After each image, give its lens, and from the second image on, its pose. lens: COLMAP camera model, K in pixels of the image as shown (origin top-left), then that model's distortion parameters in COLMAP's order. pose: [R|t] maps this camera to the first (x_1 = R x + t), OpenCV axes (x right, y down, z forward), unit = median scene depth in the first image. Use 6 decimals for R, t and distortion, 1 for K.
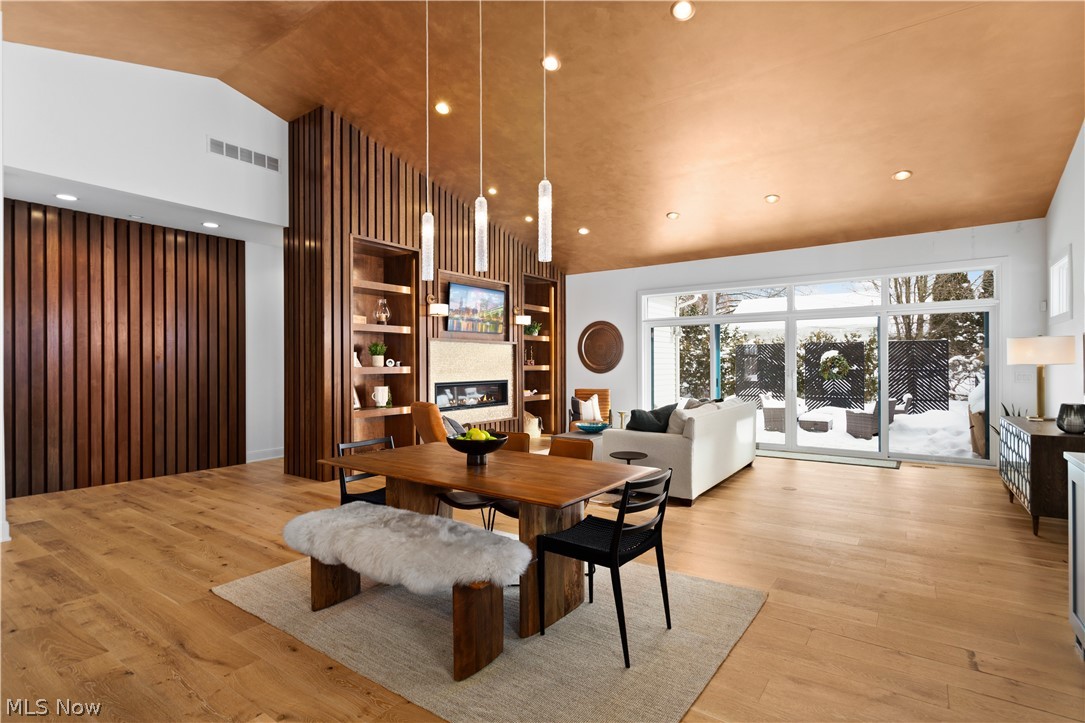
lens RADIAL K [[525.8, 0, 546.3], [0, 525.8, 365.9], [0, 0, 1]] dist [0.000965, 0.000716]
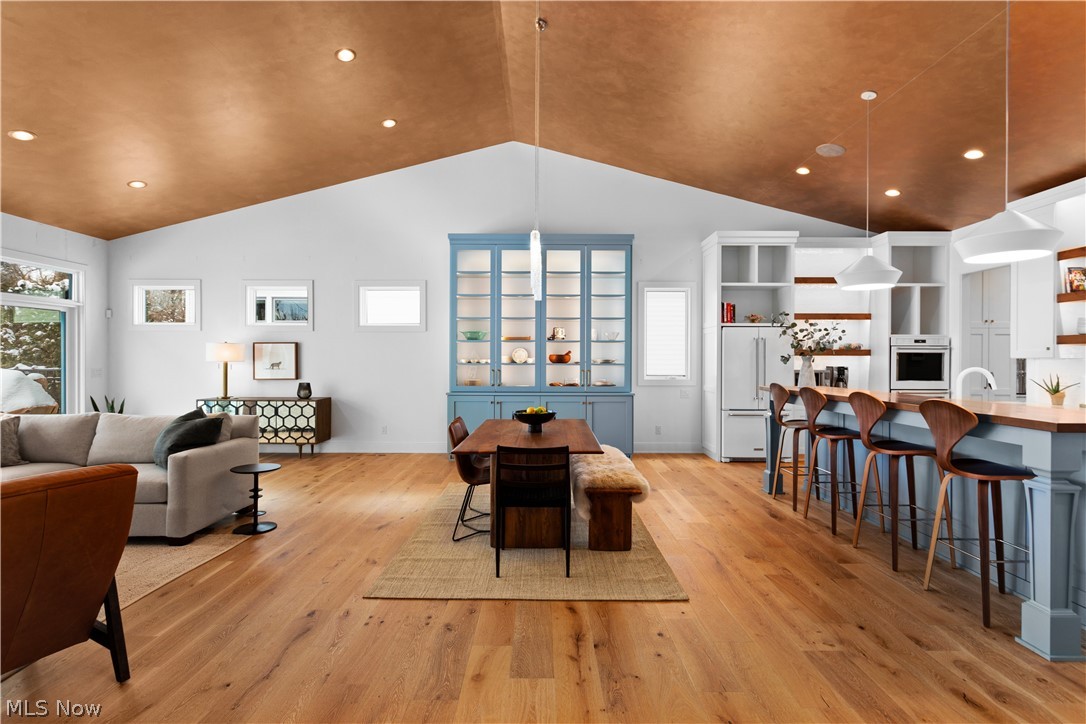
lens RADIAL K [[524.7, 0, 541.2], [0, 524.7, 360.2], [0, 0, 1]] dist [0.001770, 0.000803]
pose [[-0.575910, 0.003868, 0.817504, -0.457637], [0.004036, 0.999990, -0.001889, 0.000339], [-0.817503, 0.002212, -0.575920, 0.639586]]
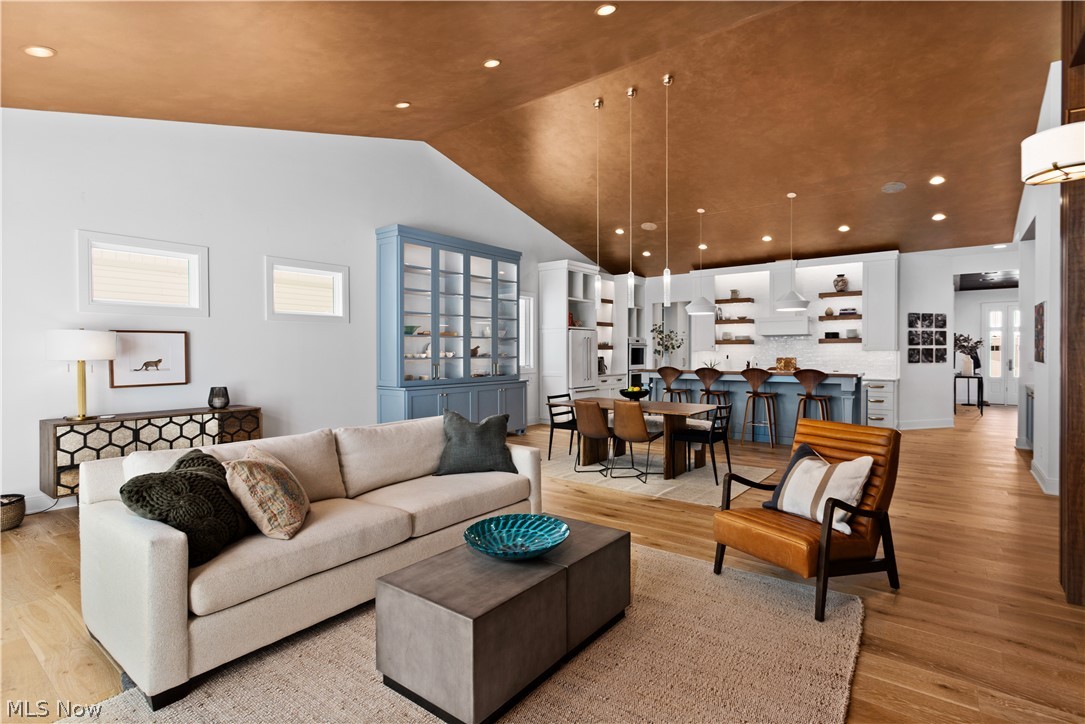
lens RADIAL K [[532.6, 0, 545.2], [0, 532.6, 355.9], [0, 0, 1]] dist [-0.000227, 0.000859]
pose [[-0.999078, 0.008735, 0.042039, 0.043190], [0.009211, 0.999895, 0.011154, -0.006976], [-0.041937, 0.011531, -0.999054, 1.083408]]
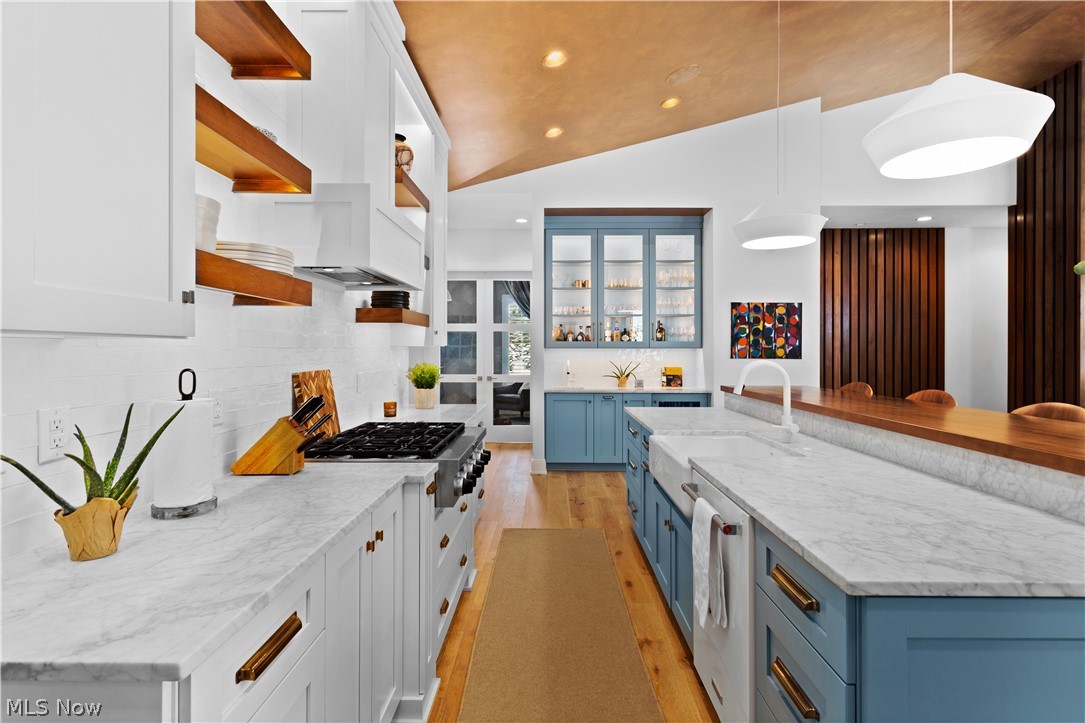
lens RADIAL K [[532.6, 0, 545.2], [0, 532.6, 355.4], [0, 0, 1]] dist [-0.000227, 0.000859]
pose [[0.564122, 0.014429, -0.825565, -0.128759], [-0.006718, 0.999894, 0.012885, 0.001920], [0.825664, -0.001723, 0.564159, -0.188094]]
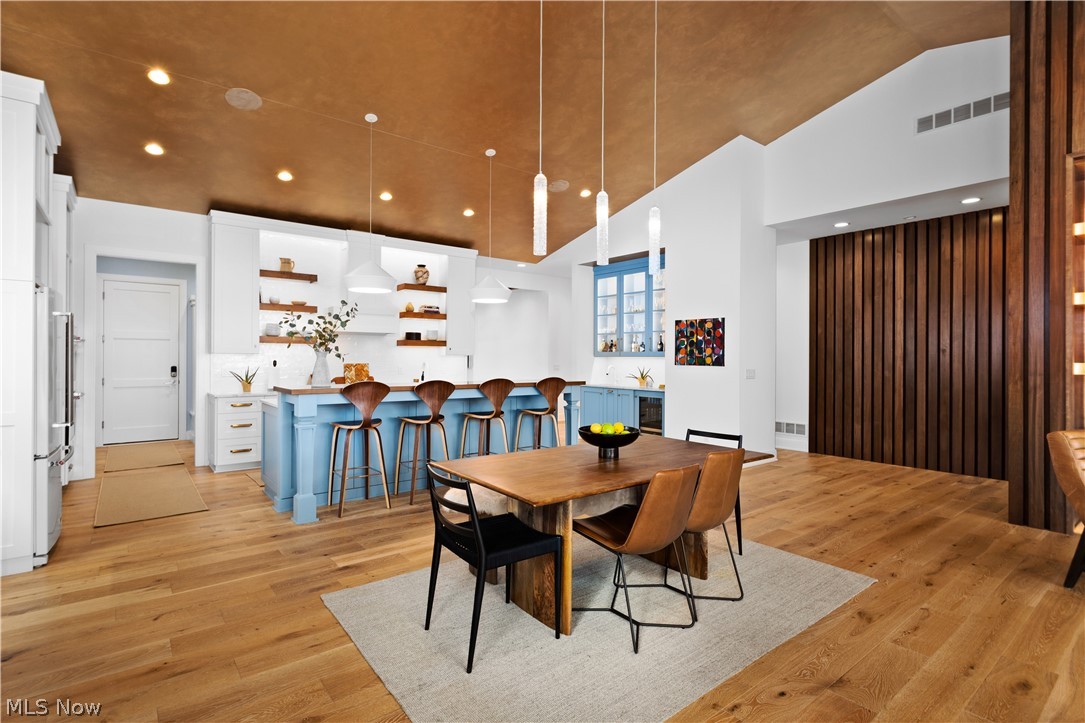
lens RADIAL K [[532.6, 0, 545.2], [0, 532.6, 355.4], [0, 0, 1]] dist [-0.000227, 0.000859]
pose [[-0.277493, 0.000057, -0.960728, 0.314141], [-0.006944, 0.999974, 0.002065, -0.002571], [0.960703, 0.007244, -0.277485, 0.416117]]
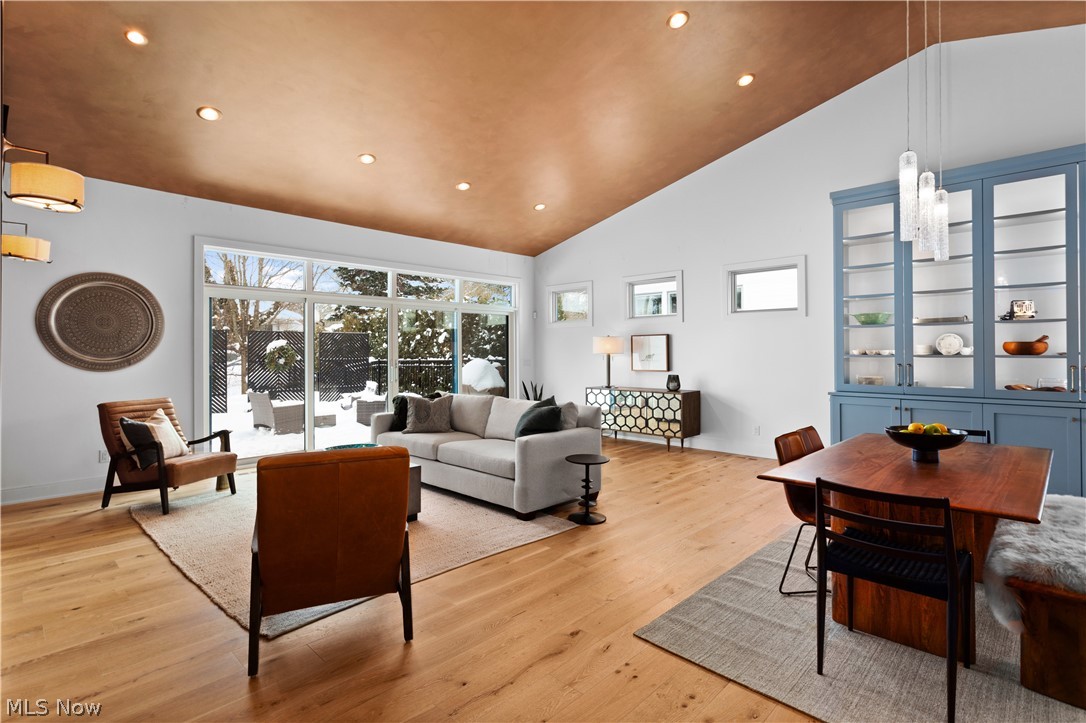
lens RADIAL K [[527.3, 0, 540.8], [0, 527.3, 348.2], [0, 0, 1]] dist [0.001608, -0.000272]
pose [[0.154739, 0.010323, 0.987902, -0.407036], [0.007060, 0.999908, -0.011554, -0.000696], [-0.987930, 0.008762, 0.154651, 0.541660]]
